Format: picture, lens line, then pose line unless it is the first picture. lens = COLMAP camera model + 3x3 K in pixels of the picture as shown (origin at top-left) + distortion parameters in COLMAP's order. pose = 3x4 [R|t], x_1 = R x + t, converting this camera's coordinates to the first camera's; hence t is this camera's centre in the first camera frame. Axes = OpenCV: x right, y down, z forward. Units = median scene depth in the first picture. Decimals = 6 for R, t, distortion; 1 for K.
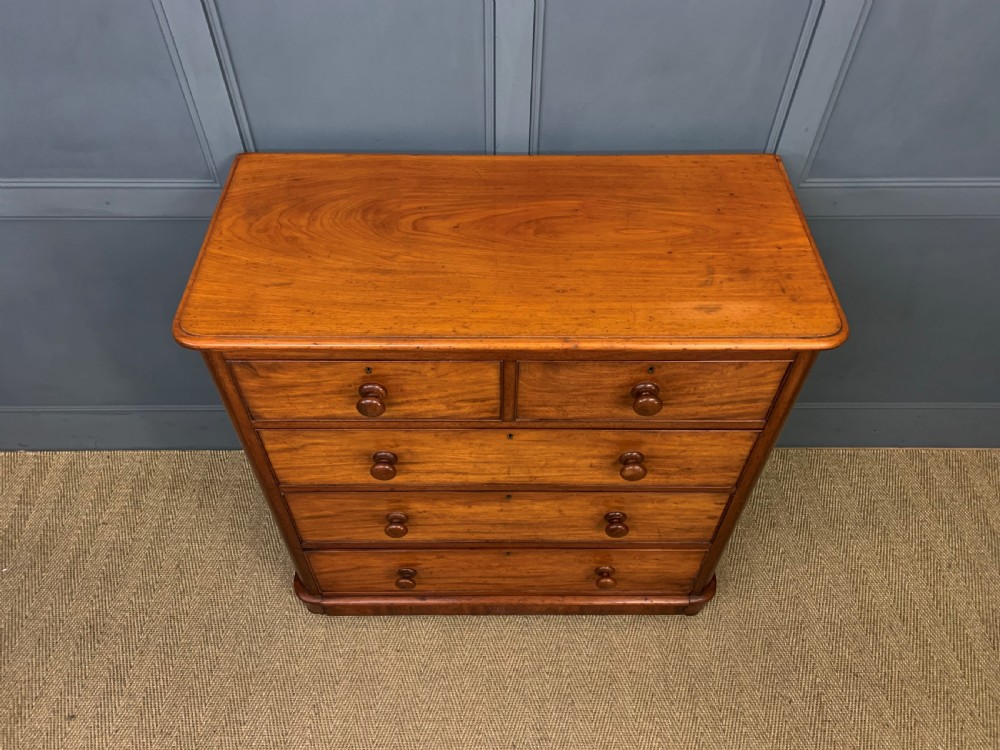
lens RADIAL K [[769.7, 0, 499.4], [0, 769.7, 366.8], [0, 0, 1]] dist [0.026559, -0.015218]
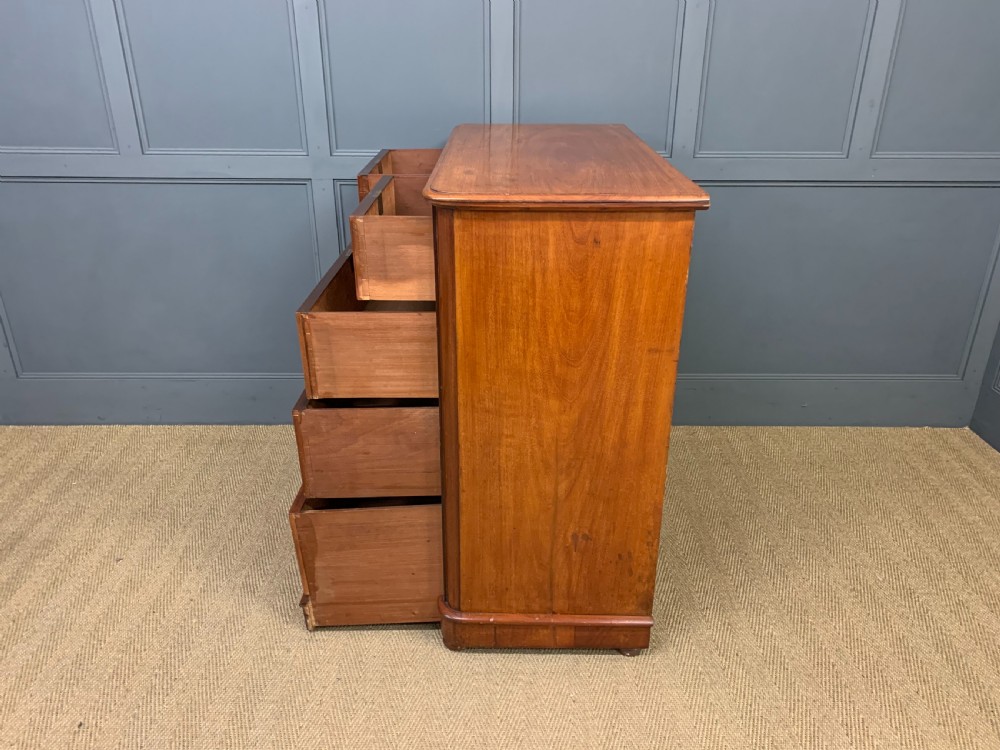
lens RADIAL K [[769.7, 0, 500.7], [0, 769.7, 368.5], [0, 0, 1]] dist [0.026559, -0.015218]
pose [[0.999999, -0.000416, -0.001654, 0.015100], [-0.000323, 0.906017, -0.423242, 0.726680], [0.001674, 0.423242, 0.906015, -0.166826]]
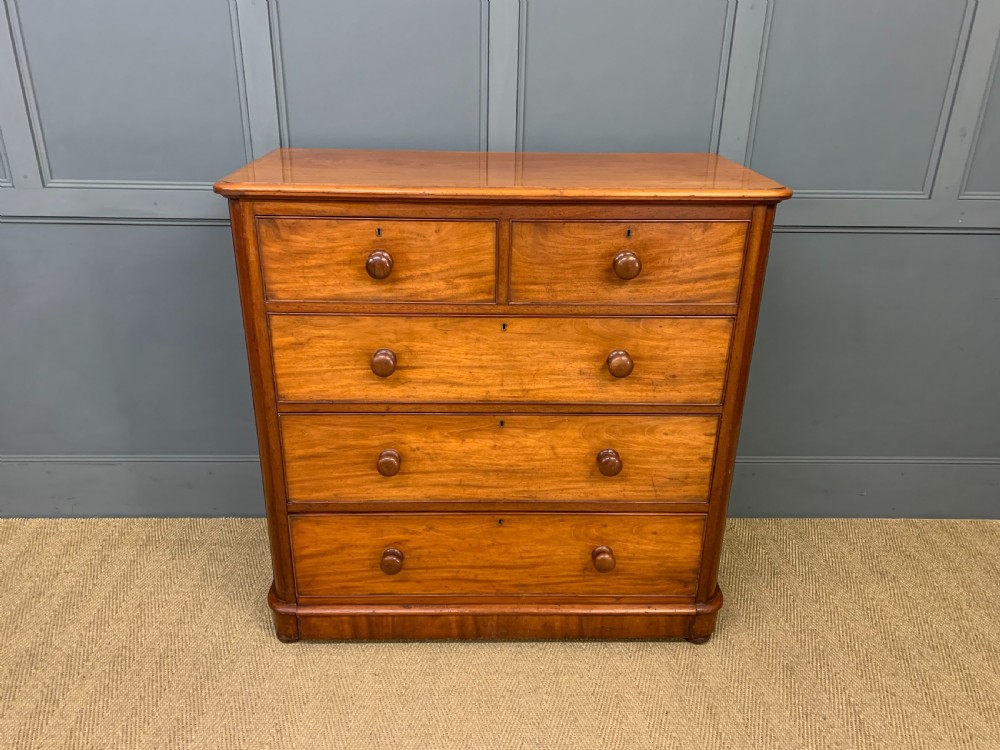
lens RADIAL K [[769.7, 0, 493.0], [0, 769.7, 365.4], [0, 0, 1]] dist [0.026559, -0.015218]
pose [[0.999794, 0.003148, 0.020065, -0.018527], [0.006116, 0.895399, -0.445222, 0.503682], [-0.019368, 0.445253, 0.895195, 0.052111]]
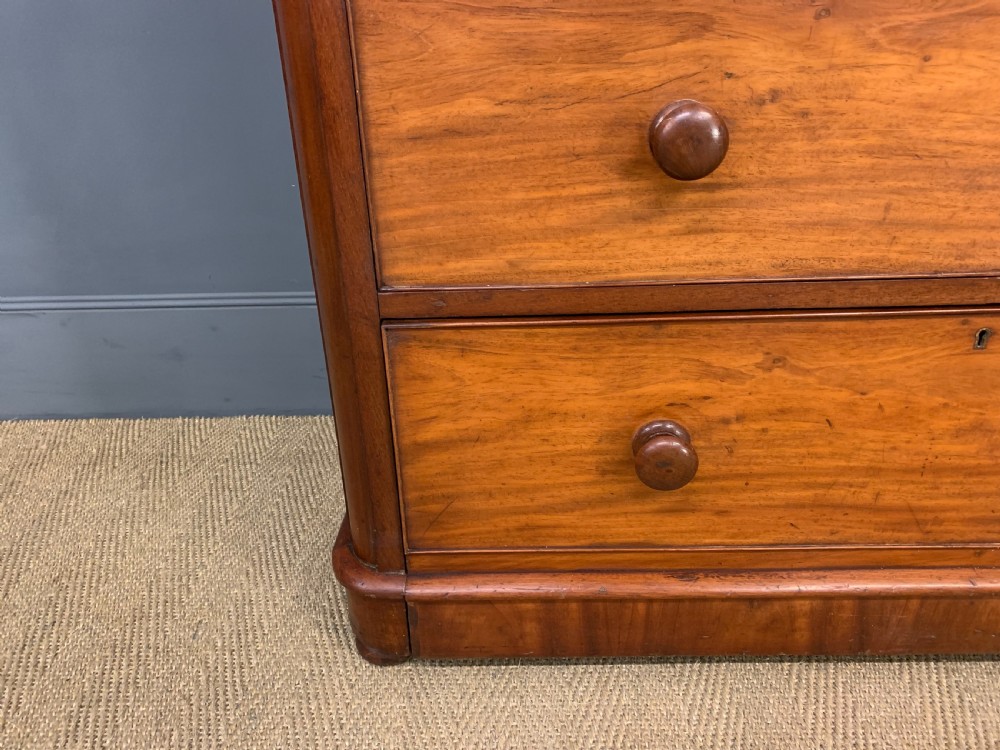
lens RADIAL K [[769.7, 0, 507.8], [0, 769.7, 379.7], [0, 0, 1]] dist [0.026559, -0.015218]
pose [[0.999427, -0.019819, -0.027456, -0.189376], [0.007283, 0.917661, -0.397298, 0.398512], [0.033069, 0.396870, 0.917279, 0.701243]]
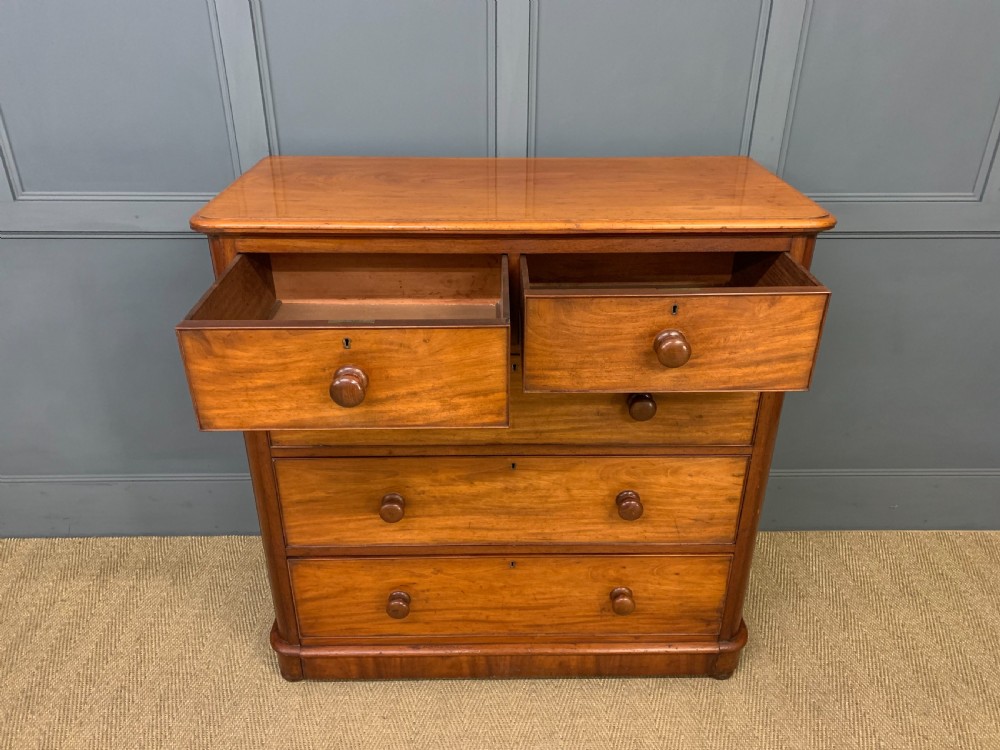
lens RADIAL K [[769.7, 0, 500.9], [0, 769.7, 375.2], [0, 0, 1]] dist [0.026559, -0.015218]
pose [[0.999923, -0.006240, 0.010761, -0.011375], [0.009813, 0.927342, -0.374086, 0.381365], [-0.007645, 0.374162, 0.927332, 0.077020]]
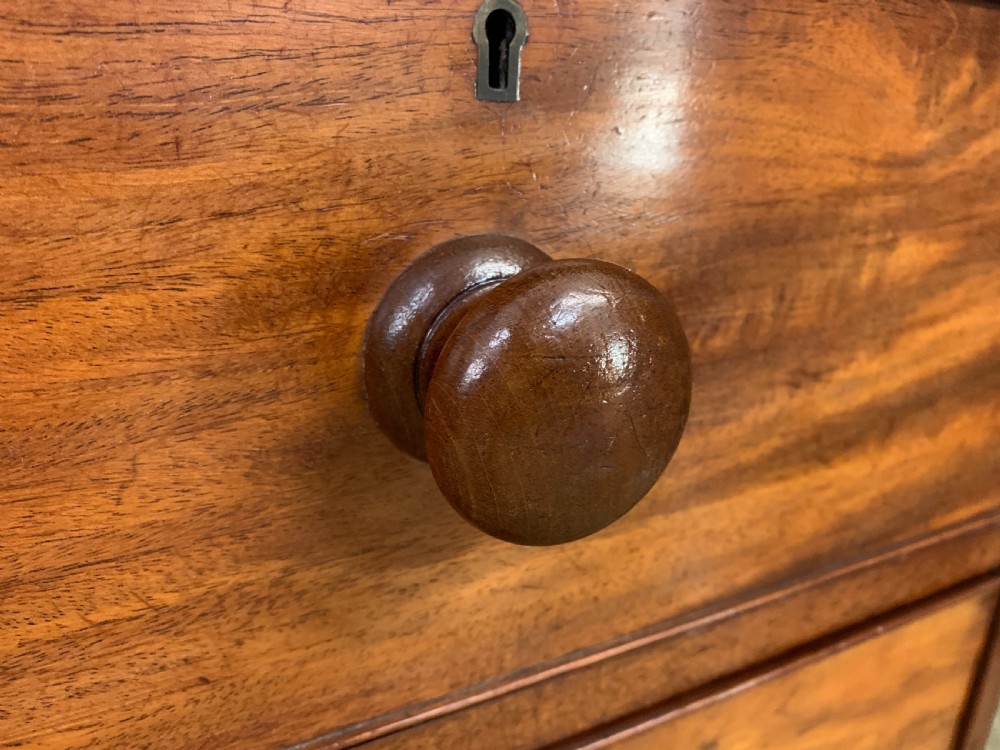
lens RADIAL K [[769.7, 0, 497.8], [0, 769.7, 372.8], [0, 0, 1]] dist [0.026559, -0.015218]
pose [[0.880229, -0.107178, 0.462288, 0.104830], [0.335959, 0.828753, -0.447549, 0.066542], [-0.335155, 0.549255, 0.765500, 0.693114]]
